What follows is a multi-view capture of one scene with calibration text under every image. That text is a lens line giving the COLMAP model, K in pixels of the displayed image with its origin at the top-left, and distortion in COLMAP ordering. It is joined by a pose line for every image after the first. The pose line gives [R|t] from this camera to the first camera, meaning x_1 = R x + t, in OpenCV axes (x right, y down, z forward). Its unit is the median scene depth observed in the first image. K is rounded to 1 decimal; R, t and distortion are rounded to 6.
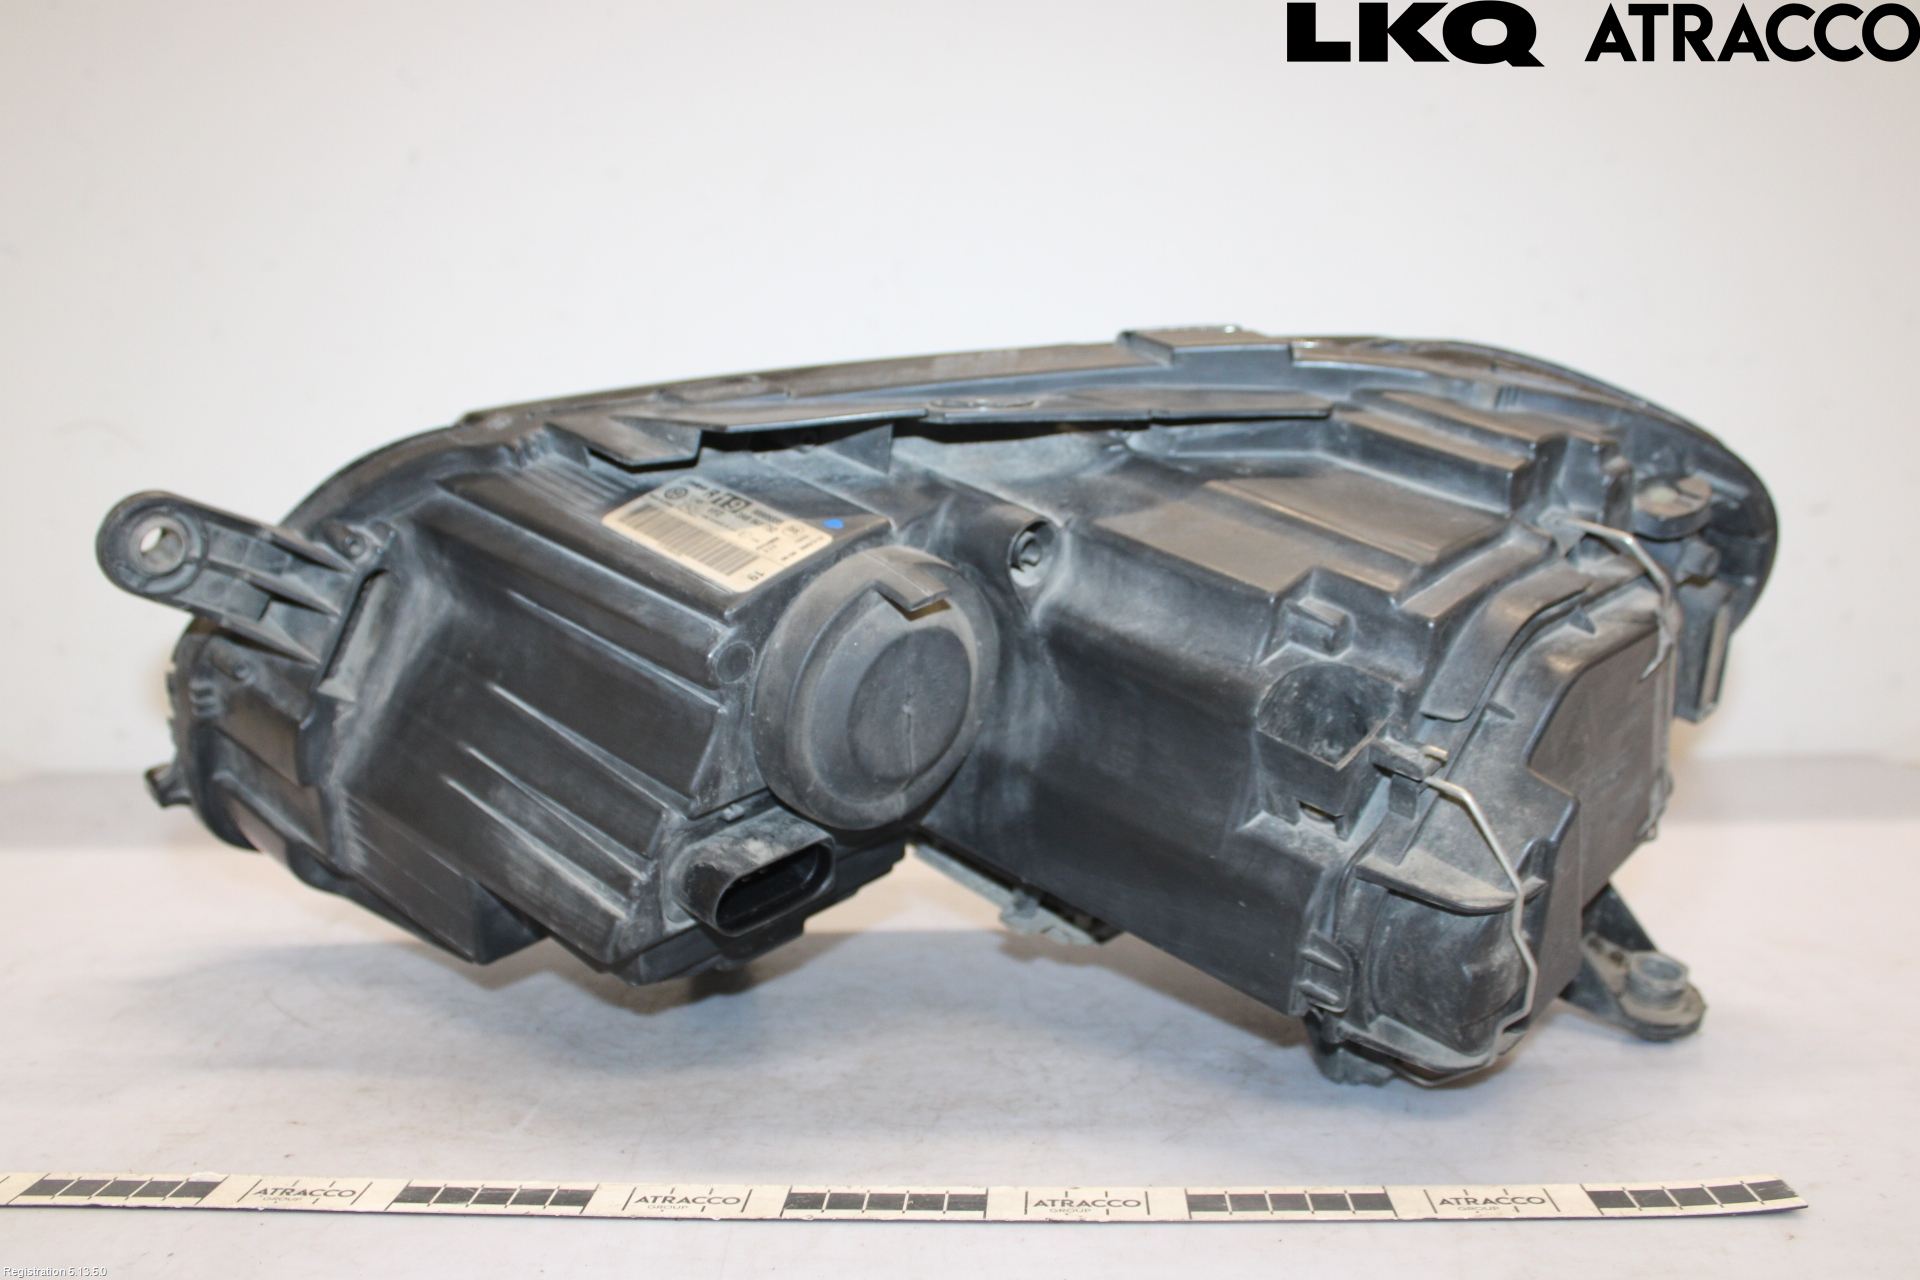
lens RADIAL K [[1819.5, 0, 962.1], [0, 1819.5, 627.6], [0, 0, 1]] dist [-0.083636, 0.000000]
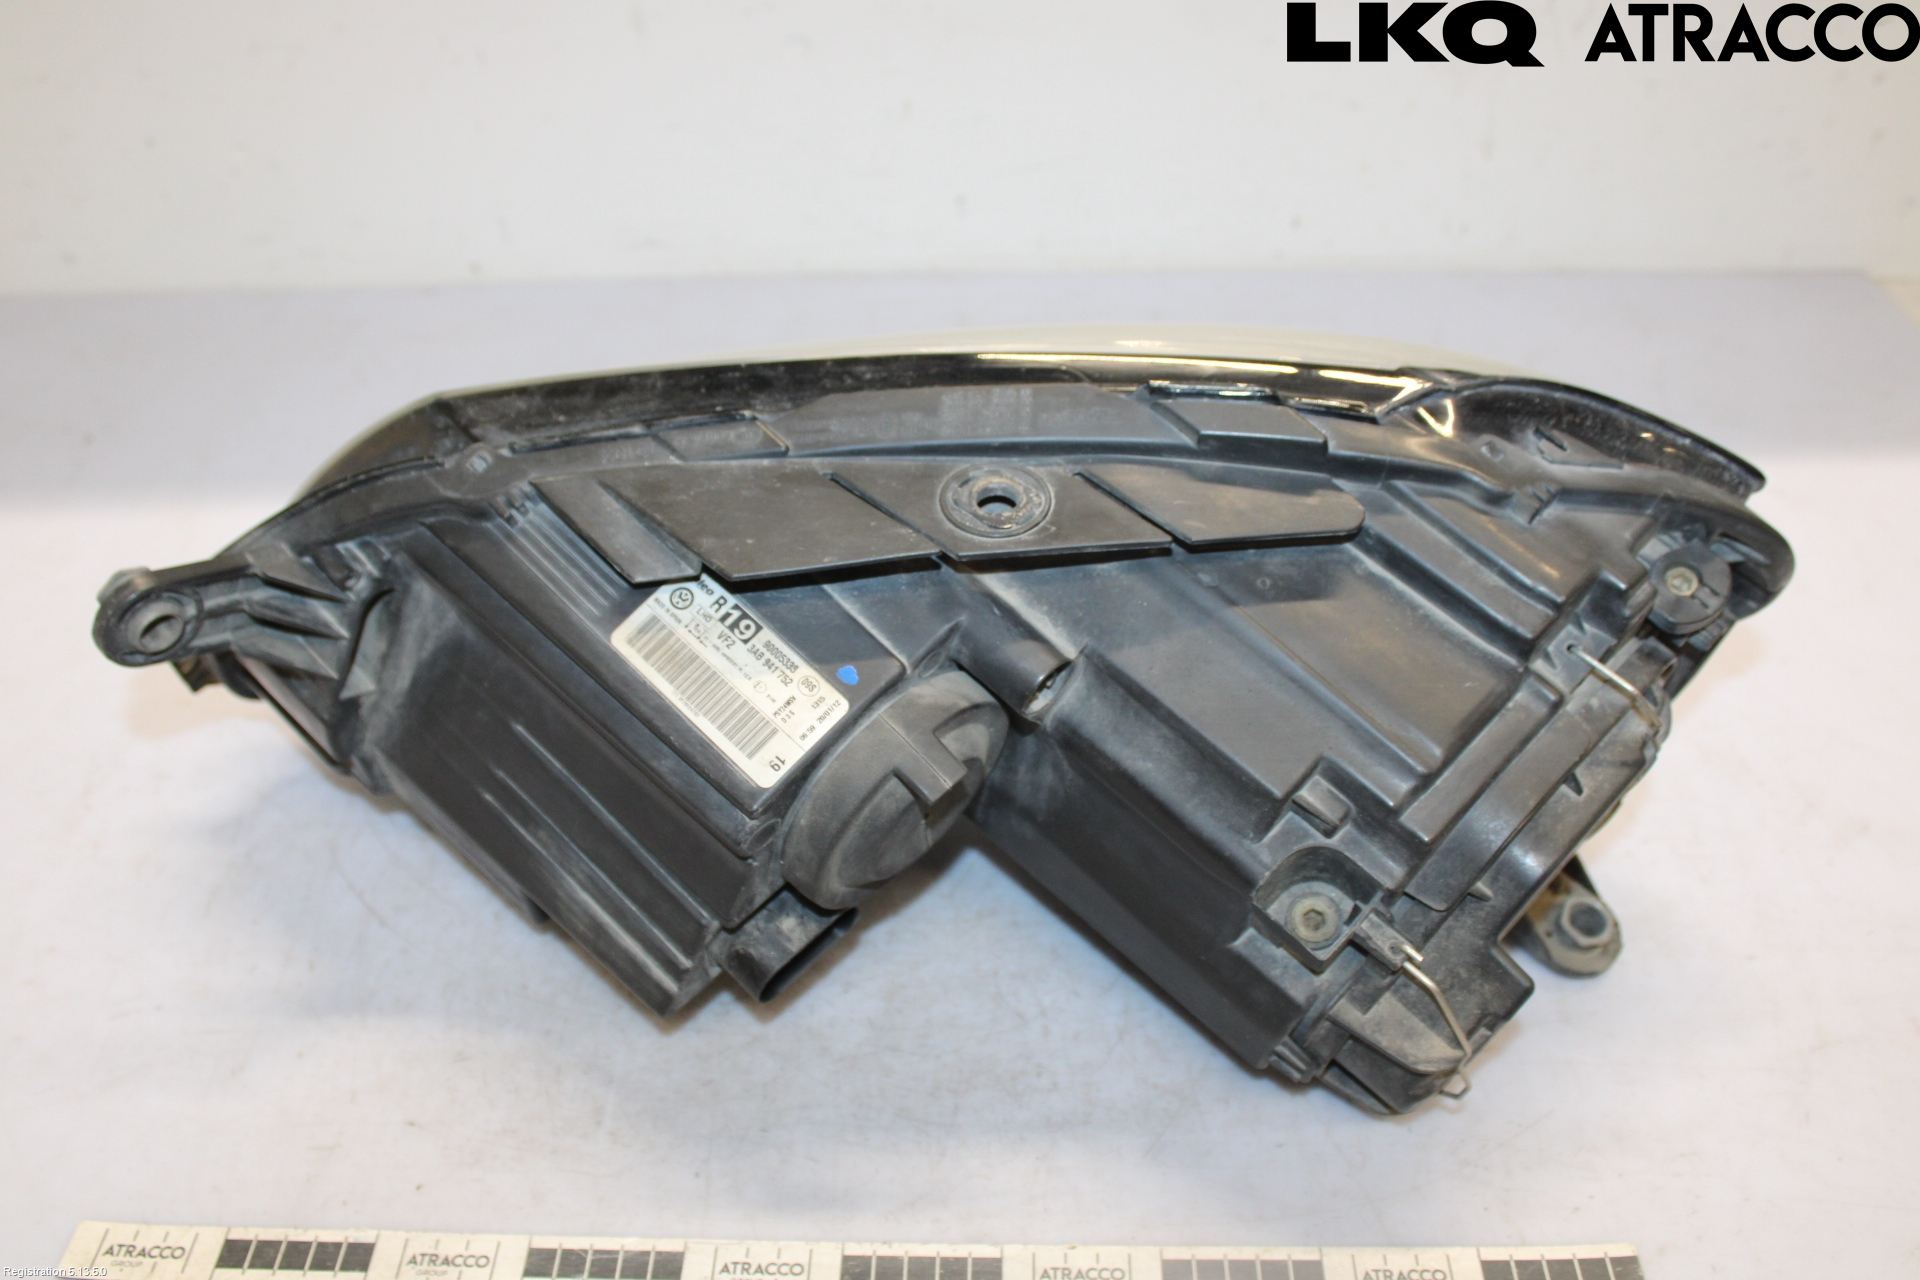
lens RADIAL K [[1819.5, 0, 956.9], [0, 1819.5, 637.4], [0, 0, 1]] dist [-0.083636, 0.000000]
pose [[0.999735, -0.013818, 0.018410, -0.028915], [0.000933, 0.823443, 0.567399, -0.632437], [-0.023000, -0.567231, 0.823237, 0.187875]]
